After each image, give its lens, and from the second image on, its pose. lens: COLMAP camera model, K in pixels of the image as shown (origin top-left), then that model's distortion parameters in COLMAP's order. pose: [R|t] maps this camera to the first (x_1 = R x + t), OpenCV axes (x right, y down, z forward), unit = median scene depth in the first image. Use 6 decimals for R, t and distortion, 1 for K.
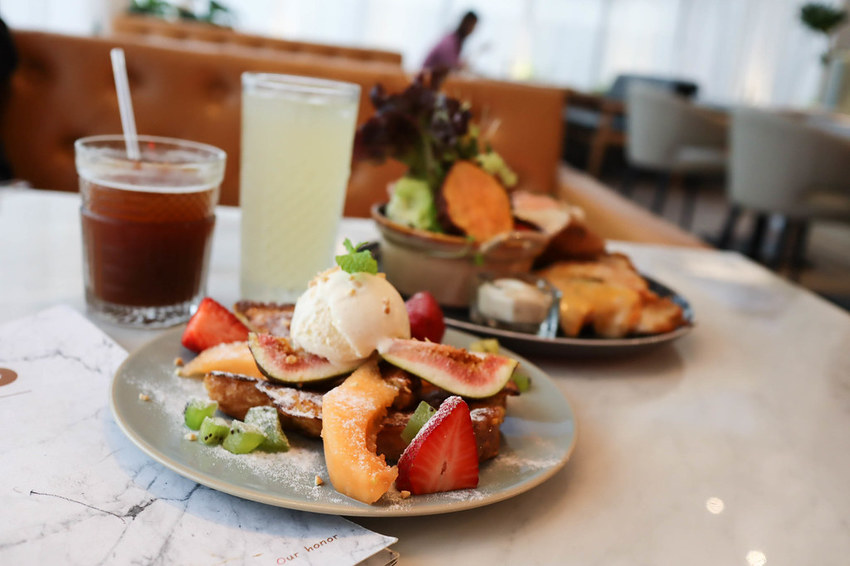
lens RADIAL K [[868.6, 0, 420.9], [0, 868.6, 280.5], [0, 0, 1]] dist [0.001413, -0.000450]
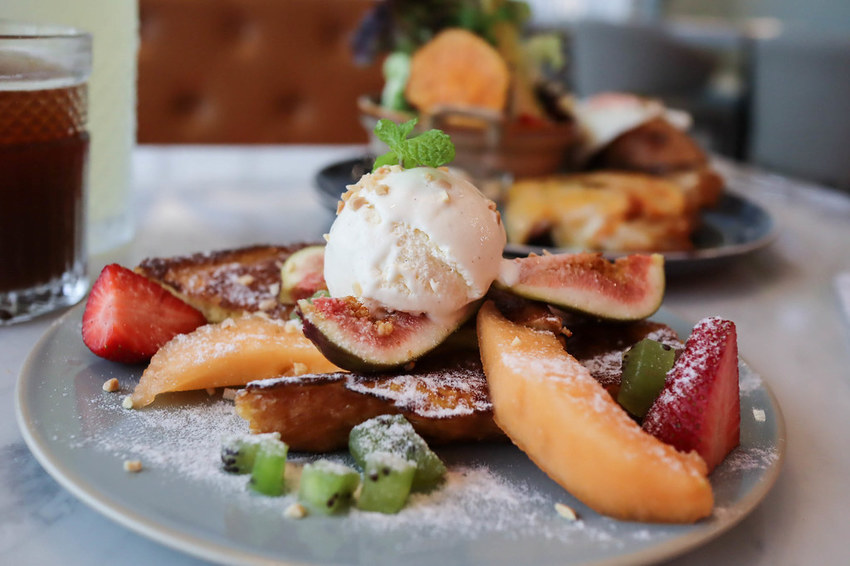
lens RADIAL K [[840.7, 0, 425.0], [0, 840.7, 283.0], [0, 0, 1]] dist [0.001870, -0.003486]
pose [[0.881570, -0.212126, 0.421708, -0.358405], [0.175115, 0.976561, 0.125153, -0.005234], [-0.438372, -0.036484, 0.898053, 0.478640]]
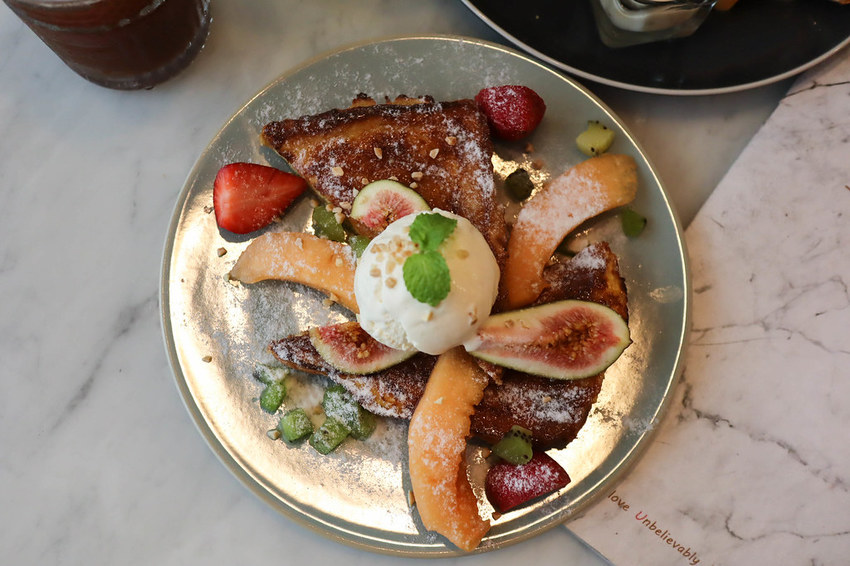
lens RADIAL K [[868.6, 0, 420.9], [0, 868.6, 280.5], [0, 0, 1]] dist [0.001413, -0.000450]
pose [[0.997592, 0.008664, -0.068819, -0.033793], [0.059350, 0.406868, 0.911557, -0.718250], [0.035898, -0.913446, 0.405374, 0.720420]]
